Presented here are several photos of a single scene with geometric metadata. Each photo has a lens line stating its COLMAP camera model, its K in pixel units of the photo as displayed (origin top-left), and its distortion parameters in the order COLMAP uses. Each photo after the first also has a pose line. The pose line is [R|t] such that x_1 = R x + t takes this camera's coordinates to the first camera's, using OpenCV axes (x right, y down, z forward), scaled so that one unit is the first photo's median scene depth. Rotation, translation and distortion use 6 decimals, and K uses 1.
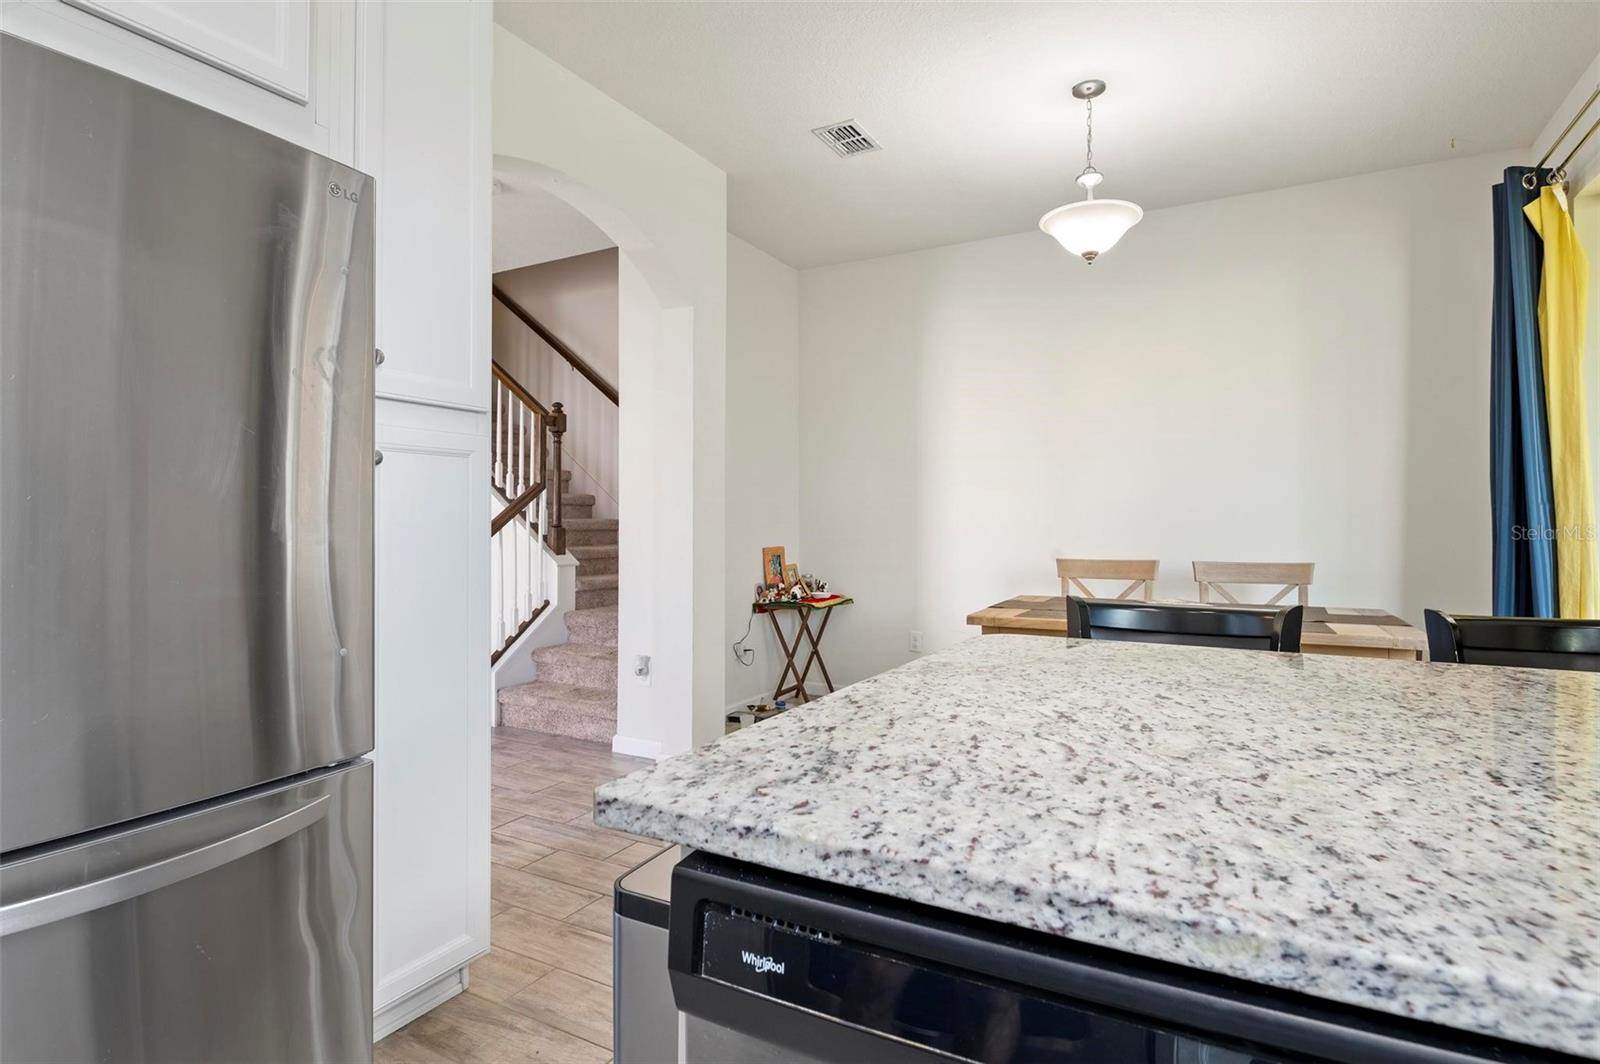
lens RADIAL K [[816.5, 0, 804.8], [0, 816.5, 518.0], [0, 0, 1]] dist [0.002547, 0.000528]
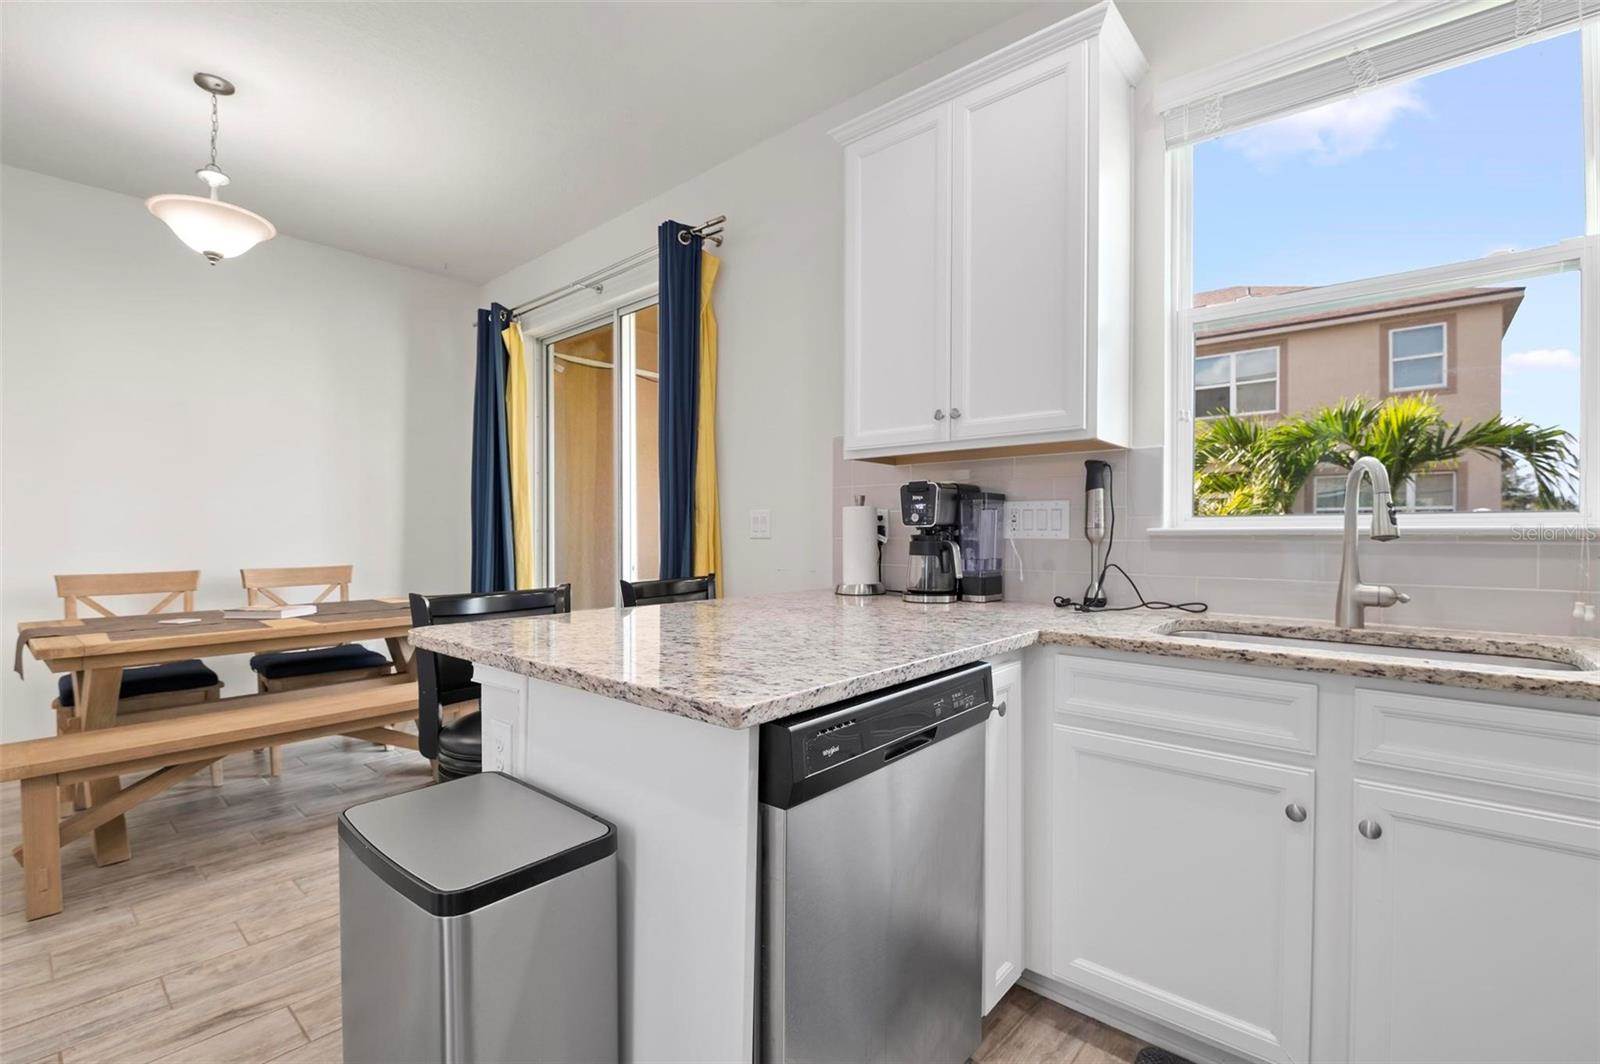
lens RADIAL K [[719.2, 0, 802.8], [0, 719.2, 538.3], [0, 0, 1]] dist [0.004614, 0.000200]
pose [[0.212937, -0.009977, 0.977015, -0.472214], [-0.004555, 0.999927, 0.011204, 0.000378], [-0.977055, -0.006837, 0.212876, 0.183122]]
